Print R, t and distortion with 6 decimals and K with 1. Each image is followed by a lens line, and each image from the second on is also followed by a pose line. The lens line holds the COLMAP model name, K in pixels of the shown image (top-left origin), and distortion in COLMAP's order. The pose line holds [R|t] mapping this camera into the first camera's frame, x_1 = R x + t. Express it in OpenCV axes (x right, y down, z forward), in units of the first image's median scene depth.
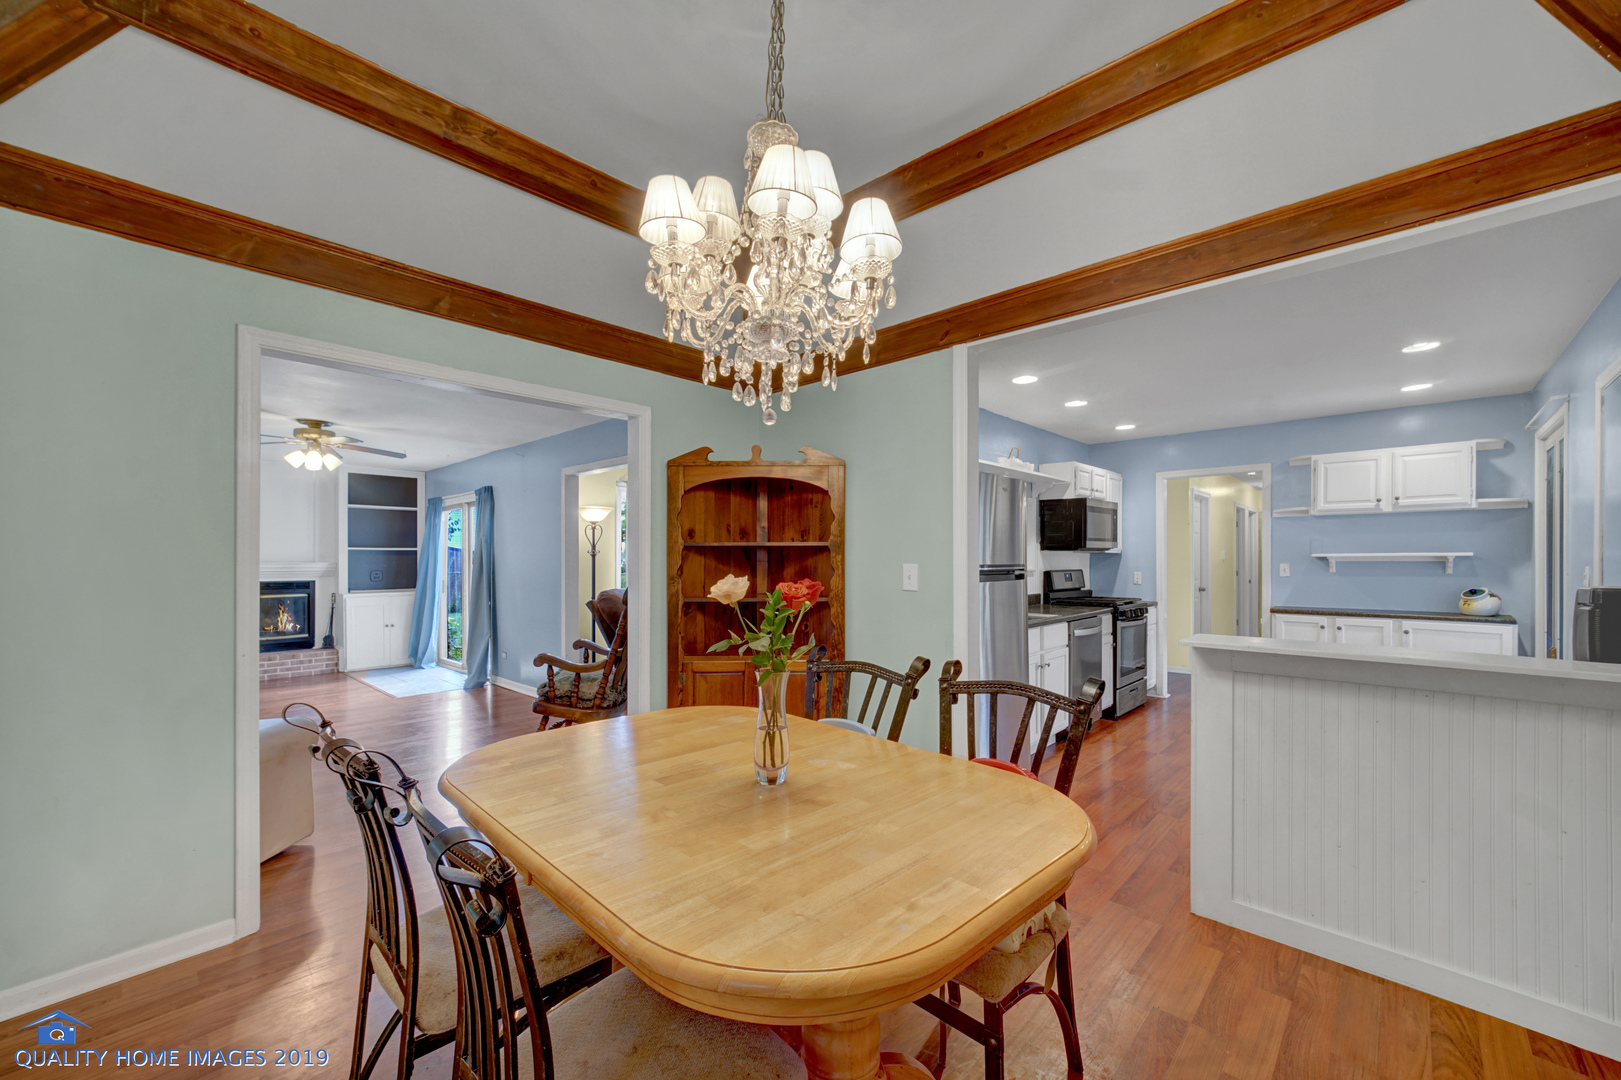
lens RADIAL K [[660.1, 0, 815.9], [0, 660.1, 556.7], [0, 0, 1]] dist [0.011871, 0.000060]
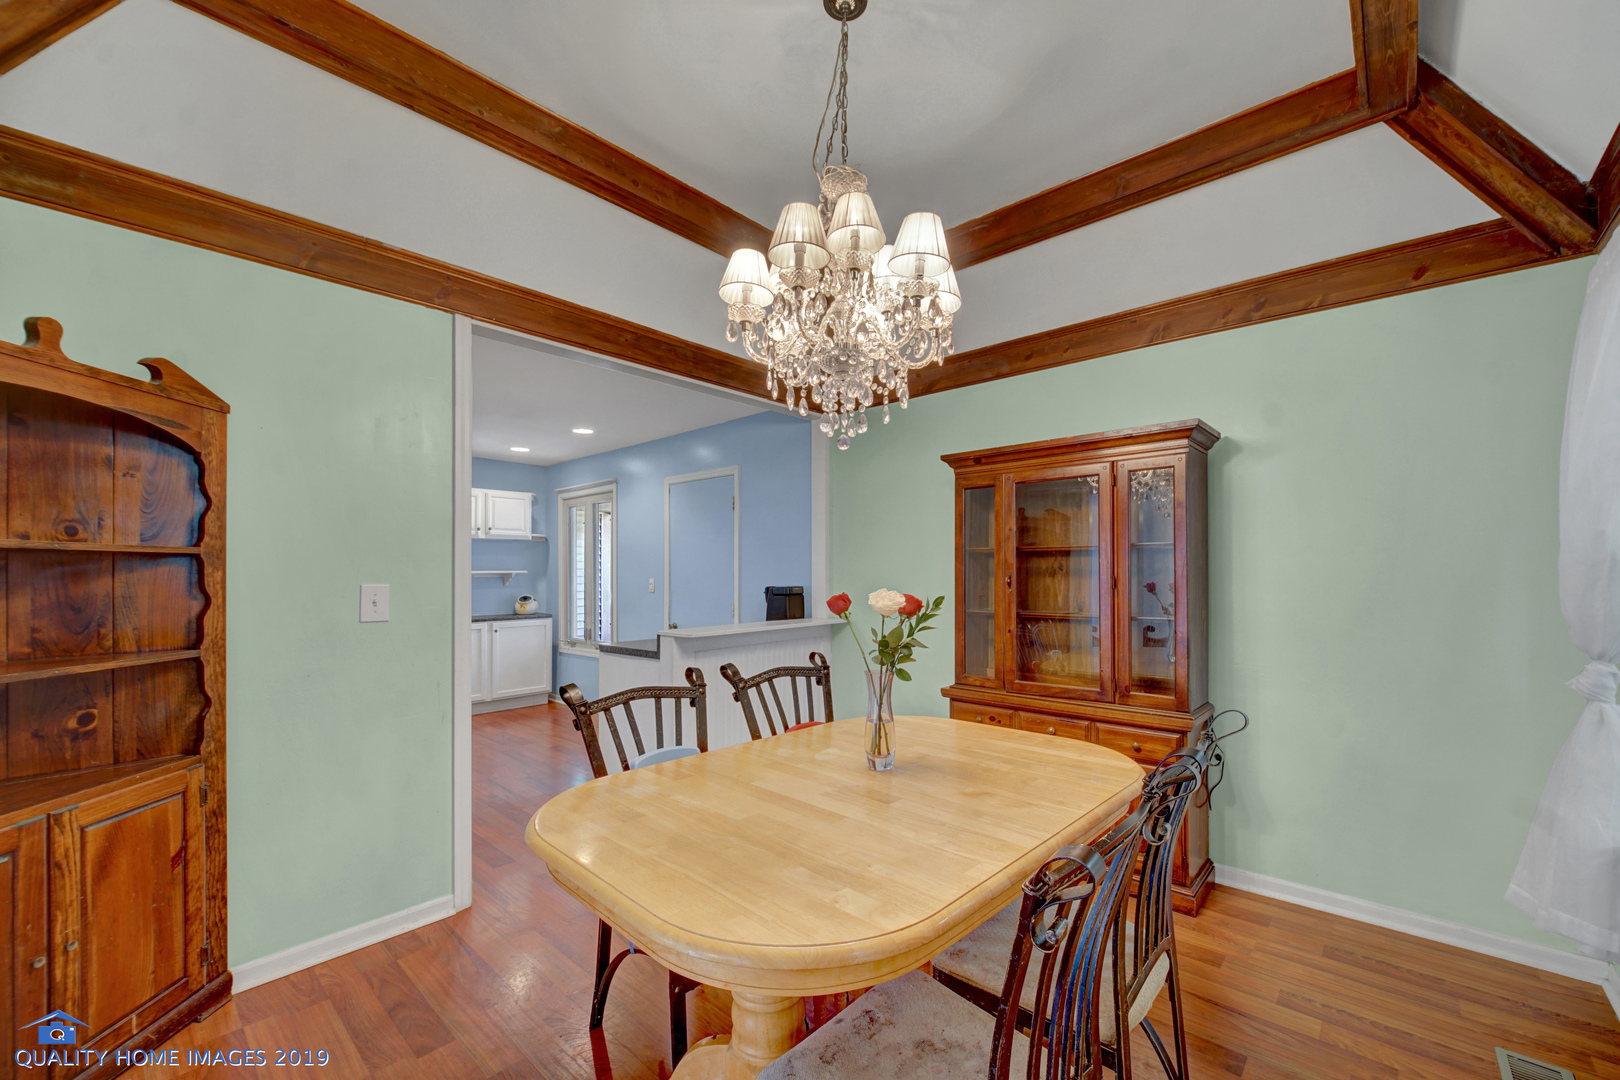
lens RADIAL K [[659.7, 0, 815.4], [0, 659.7, 556.7], [0, 0, 1]] dist [0.011871, 0.000060]
pose [[-0.025286, 0.024404, 0.999382, -0.986022], [0.003664, 0.999698, -0.024319, 0.002349], [-0.999674, 0.003047, -0.025368, 0.922630]]
